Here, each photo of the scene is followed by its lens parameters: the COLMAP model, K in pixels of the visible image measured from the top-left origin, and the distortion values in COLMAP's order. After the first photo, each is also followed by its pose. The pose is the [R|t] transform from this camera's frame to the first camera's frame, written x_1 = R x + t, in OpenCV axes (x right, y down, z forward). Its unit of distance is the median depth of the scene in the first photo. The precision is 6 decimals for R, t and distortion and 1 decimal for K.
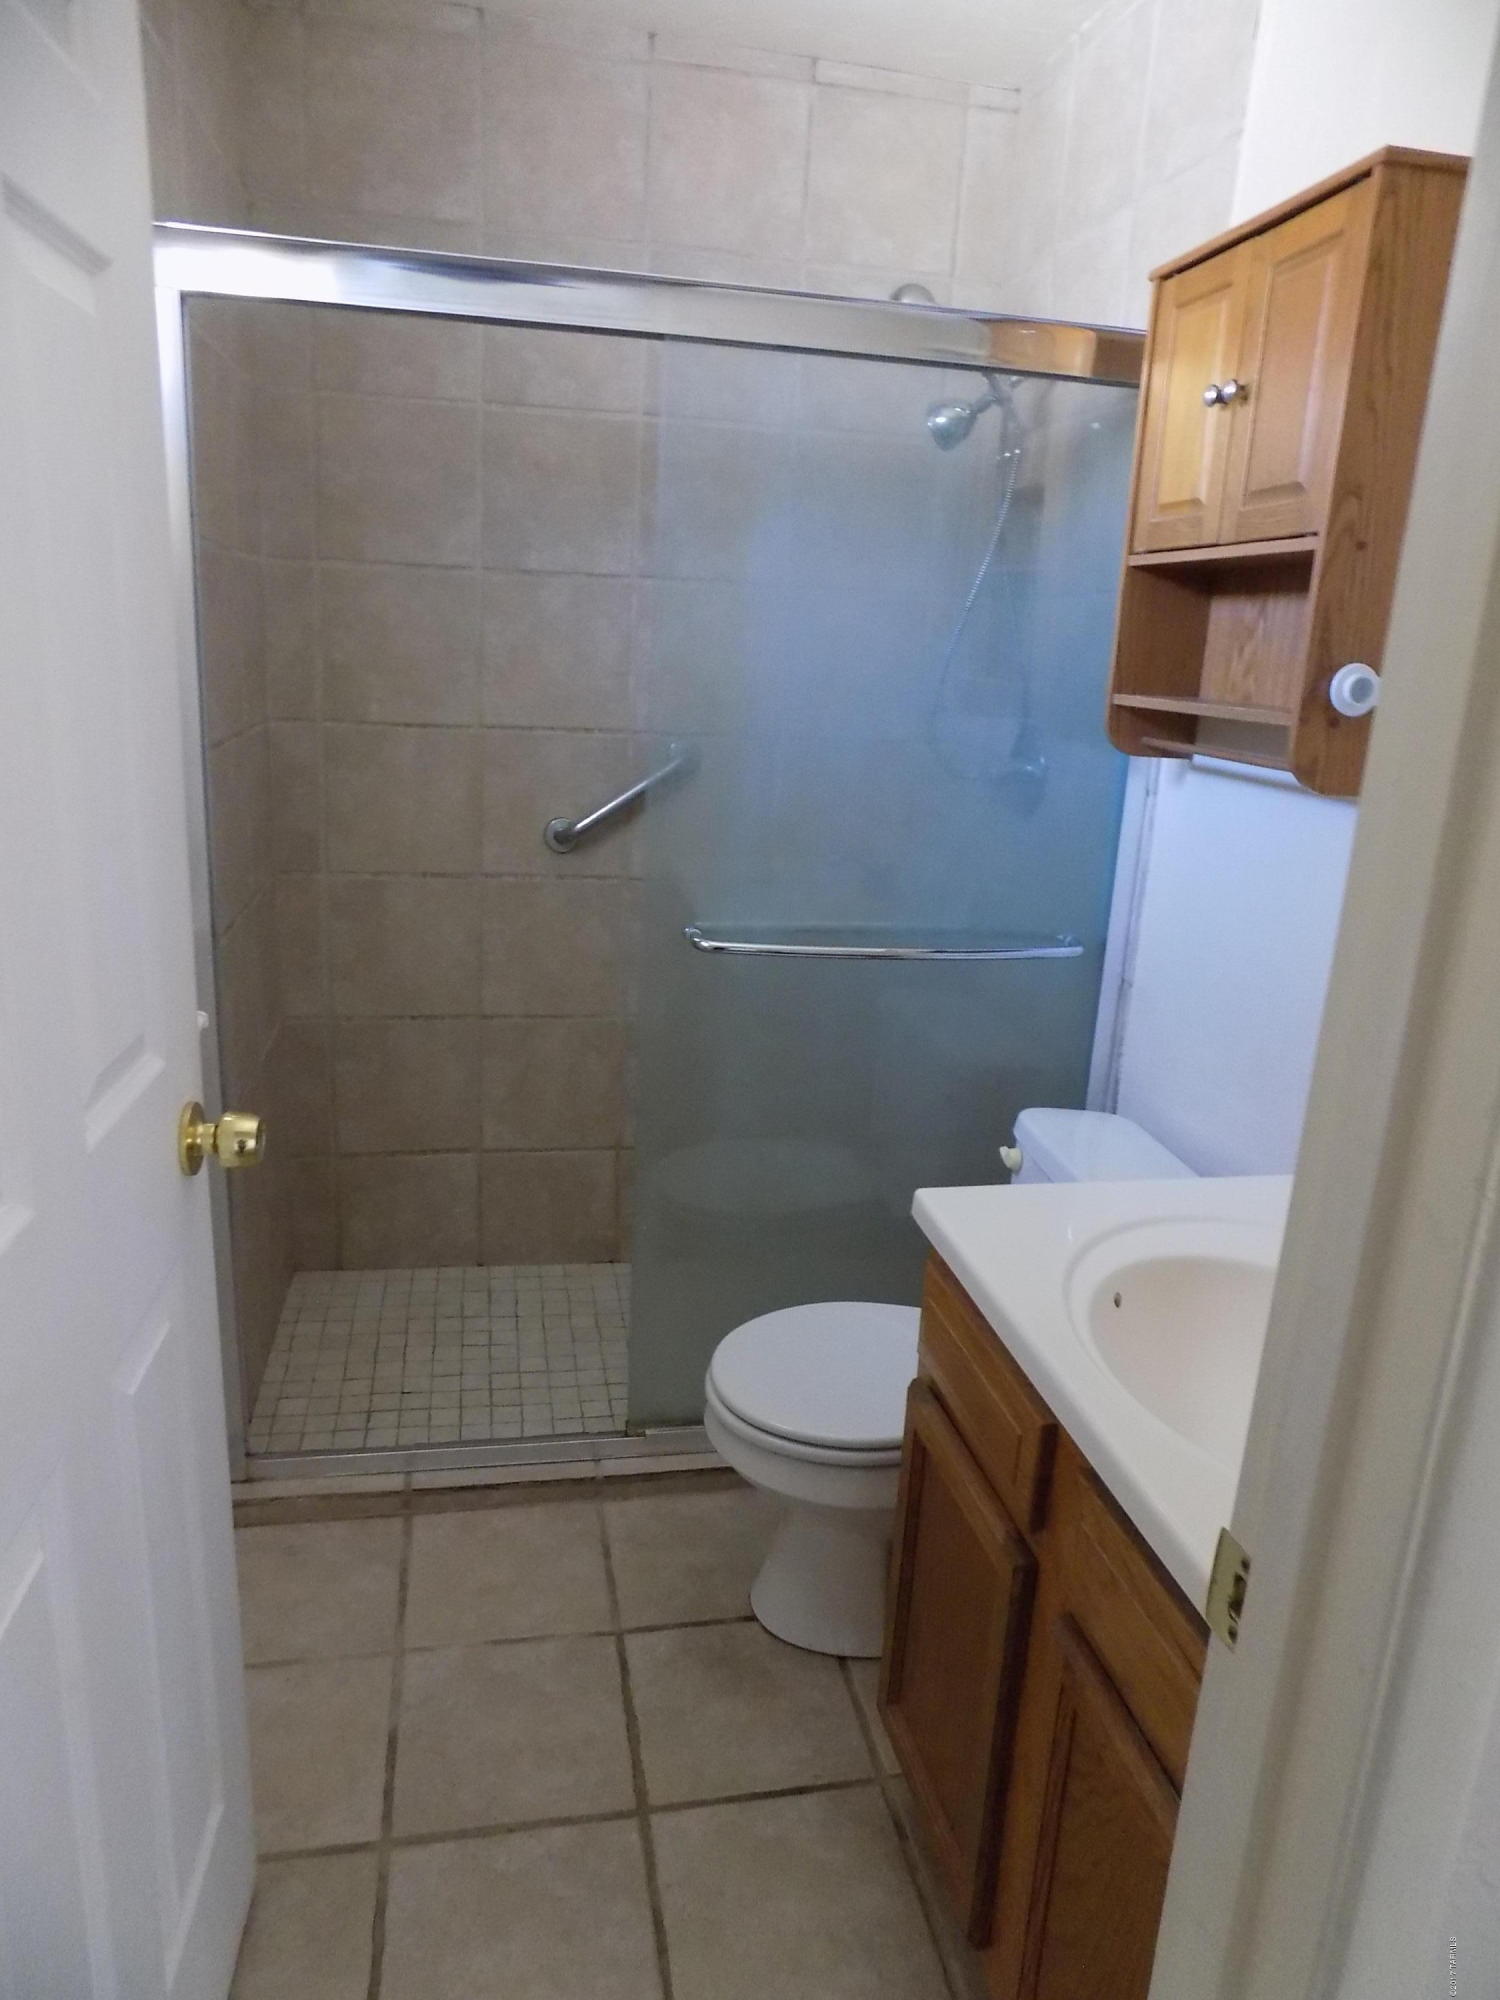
lens RADIAL K [[1333.7, 0, 751.7], [0, 1333.7, 1007.2], [0, 0, 1]] dist [-0.076406, 0.064718]
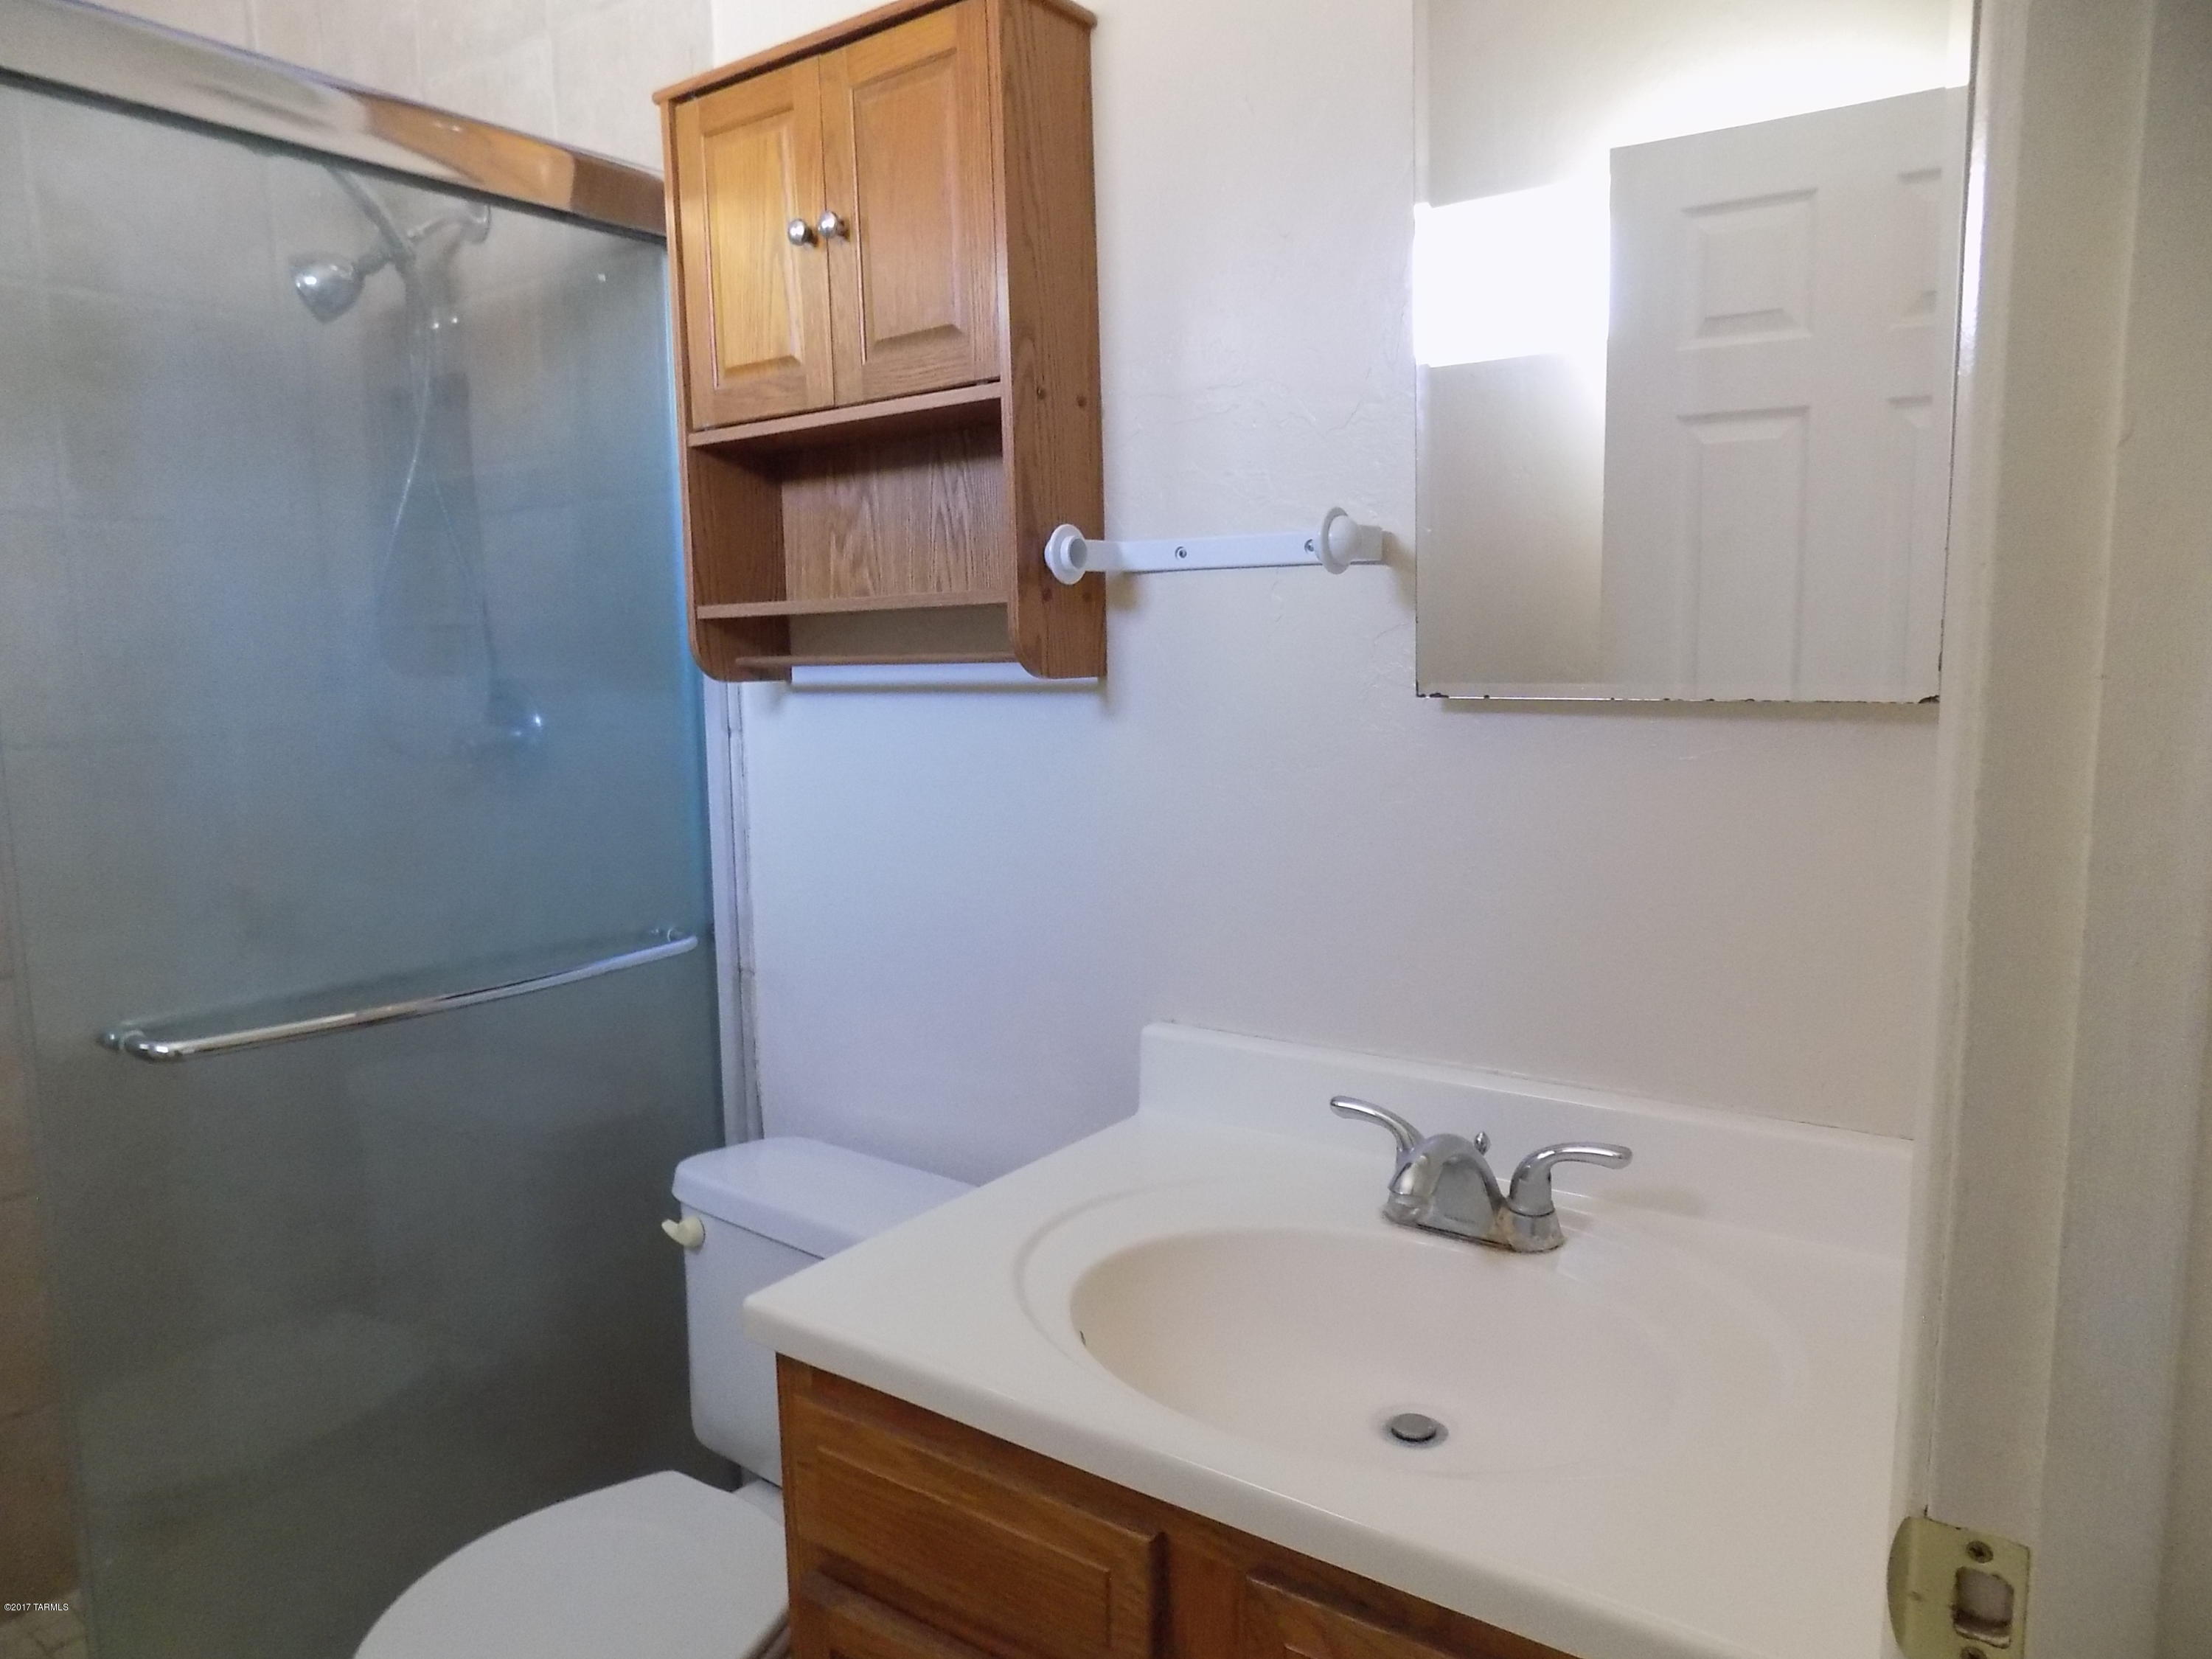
lens RADIAL K [[1475.0, 0, 1094.2], [0, 1475.0, 835.4], [0, 0, 1]] dist [-0.076406, 0.064718]
pose [[0.723948, -0.153409, 0.672581, -0.175521], [0.240849, 0.969817, -0.038037, -0.016825], [-0.646446, 0.189527, 0.739045, 0.253677]]
